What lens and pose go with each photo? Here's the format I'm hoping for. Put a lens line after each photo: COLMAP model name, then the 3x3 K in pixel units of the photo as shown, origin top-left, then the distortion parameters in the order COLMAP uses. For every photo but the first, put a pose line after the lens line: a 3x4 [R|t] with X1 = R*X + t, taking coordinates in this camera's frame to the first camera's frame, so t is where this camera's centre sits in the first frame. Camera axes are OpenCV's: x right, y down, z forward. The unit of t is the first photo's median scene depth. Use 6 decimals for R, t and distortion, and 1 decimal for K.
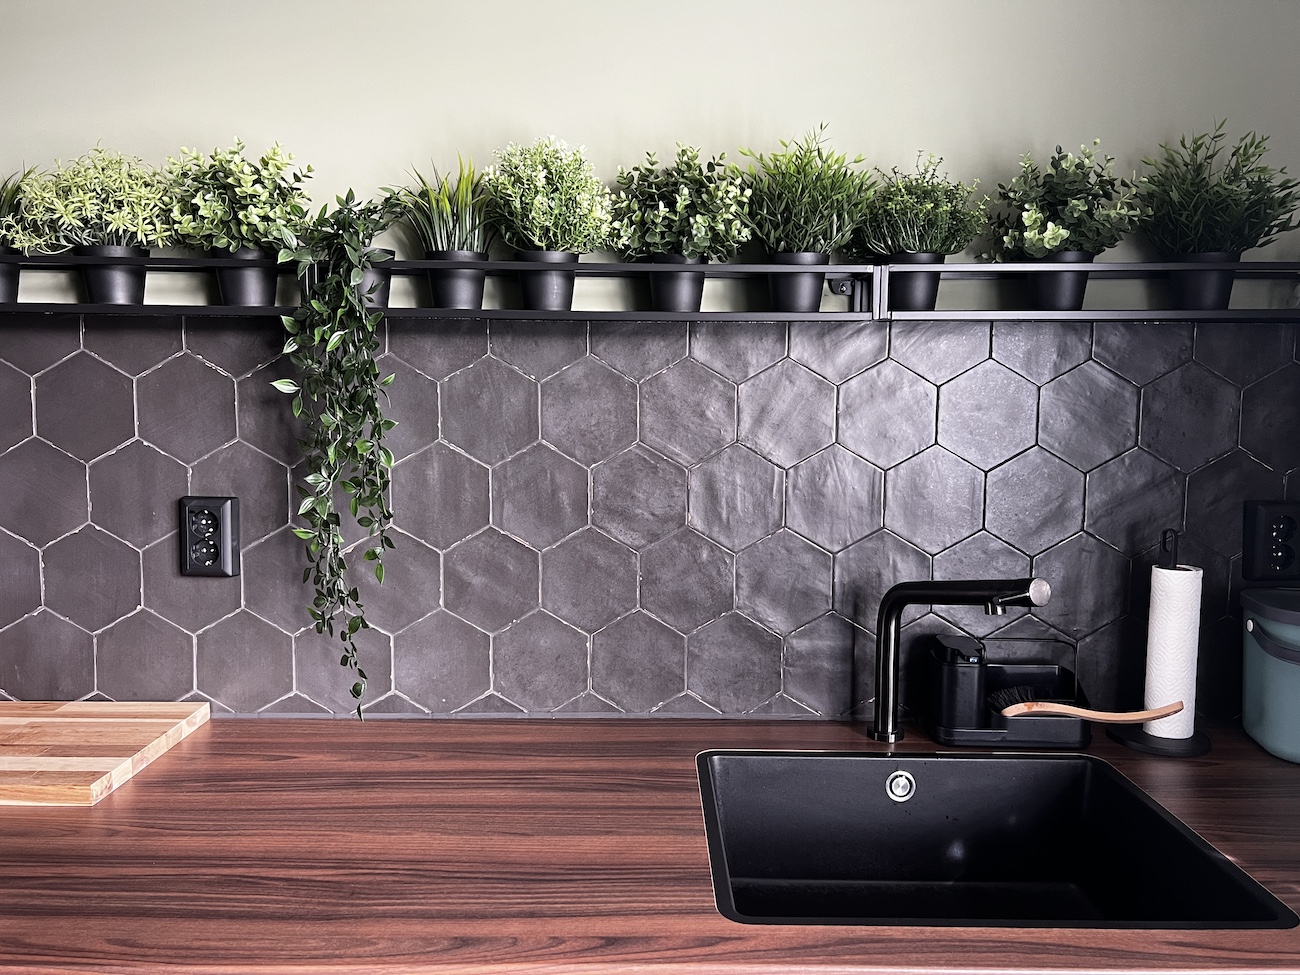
lens RADIAL K [[972.2, 0, 650.0], [0, 972.2, 487.5], [0, 0, 1]] dist [0.012659, -0.003475]
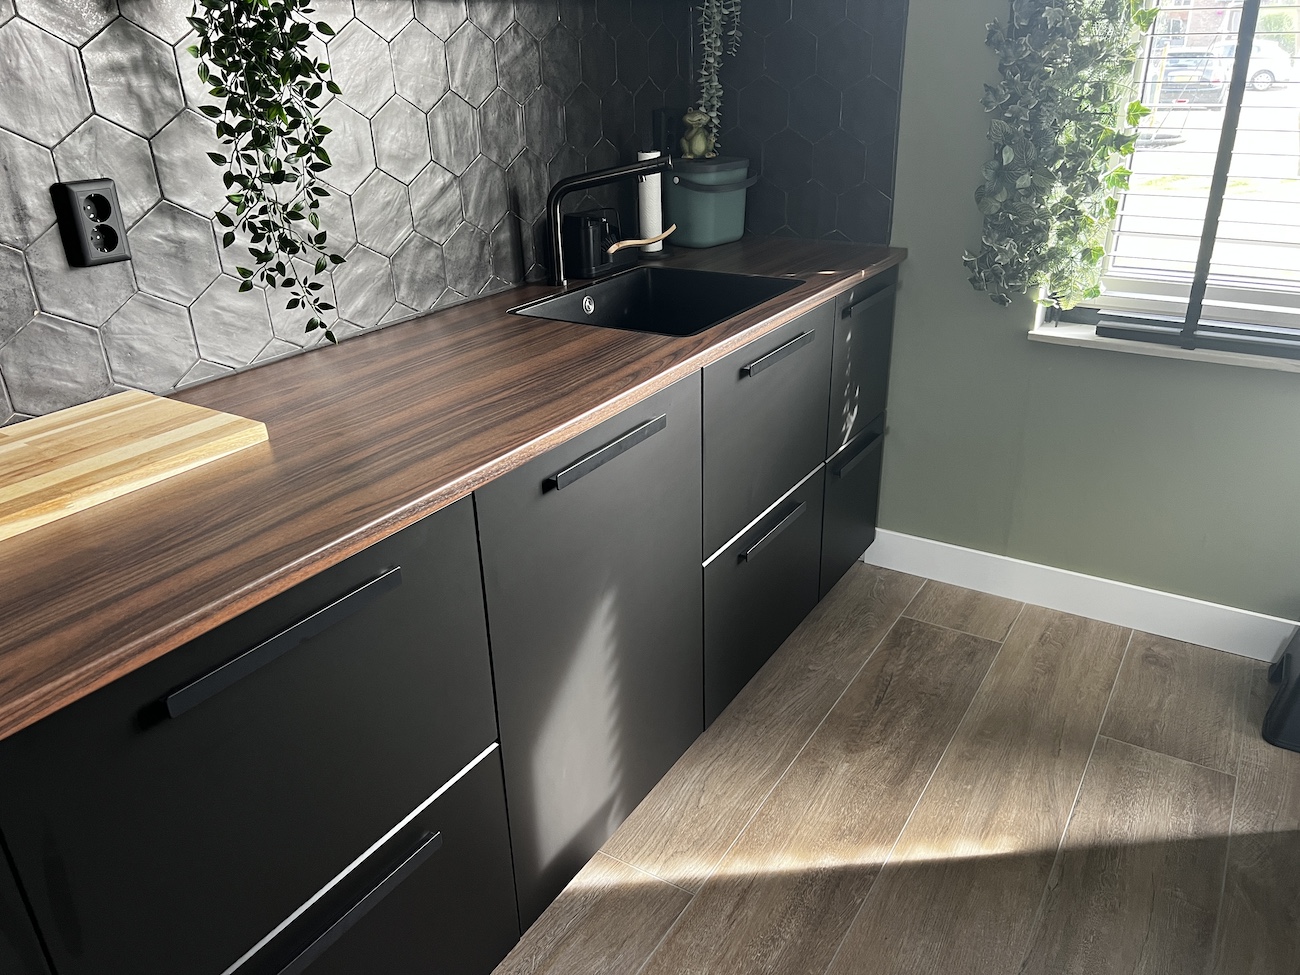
lens RADIAL K [[972.2, 0, 650.0], [0, 972.2, 487.5], [0, 0, 1]] dist [0.012659, -0.003475]
pose [[0.533381, -0.360946, 0.764998, -1.103108], [0.104812, 0.925619, 0.363653, 0.000145], [-0.839356, -0.113785, 0.531539, -0.014685]]
